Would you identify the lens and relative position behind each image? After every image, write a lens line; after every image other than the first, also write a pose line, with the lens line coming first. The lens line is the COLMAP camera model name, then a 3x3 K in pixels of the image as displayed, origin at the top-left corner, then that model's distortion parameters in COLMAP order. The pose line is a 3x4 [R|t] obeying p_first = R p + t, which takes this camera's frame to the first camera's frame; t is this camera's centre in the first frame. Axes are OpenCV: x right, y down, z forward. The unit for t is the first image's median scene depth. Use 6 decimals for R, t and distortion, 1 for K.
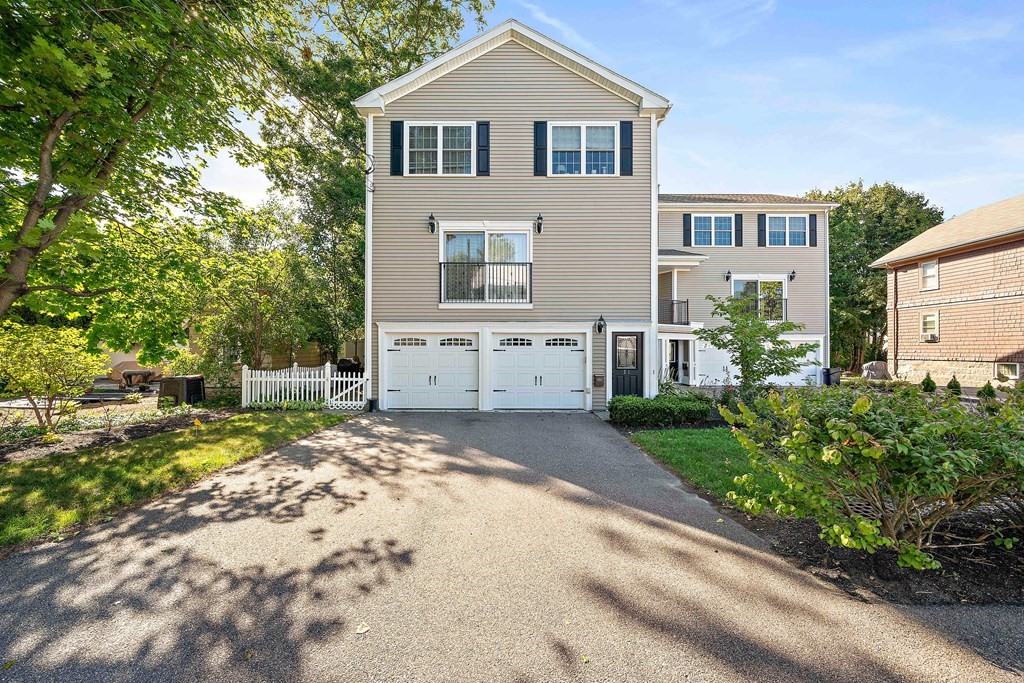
lens RADIAL K [[385.2, 0, 513.5], [0, 385.2, 345.4], [0, 0, 1]] dist [-0.002687, 0.000237]
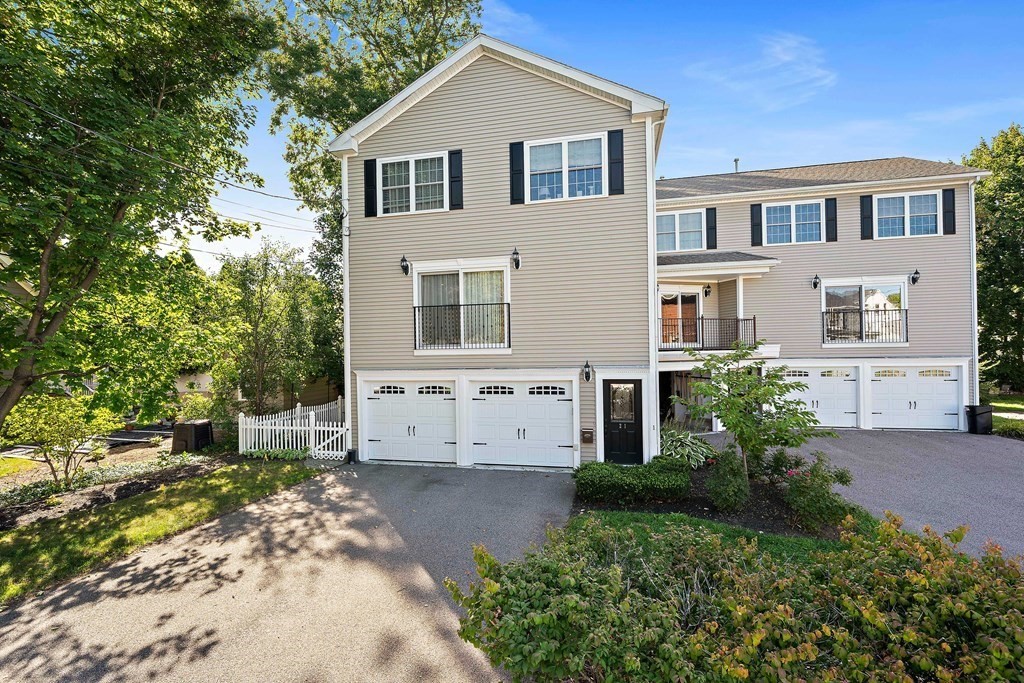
lens RADIAL K [[475.6, 0, 511.4], [0, 475.6, 343.0], [0, 0, 1]] dist [0.000628, -0.001271]
pose [[0.973718, -0.020961, -0.226792, 0.299035], [0.021875, 0.999760, 0.001520, -0.121604], [0.226705, -0.006441, 0.973942, -0.075200]]
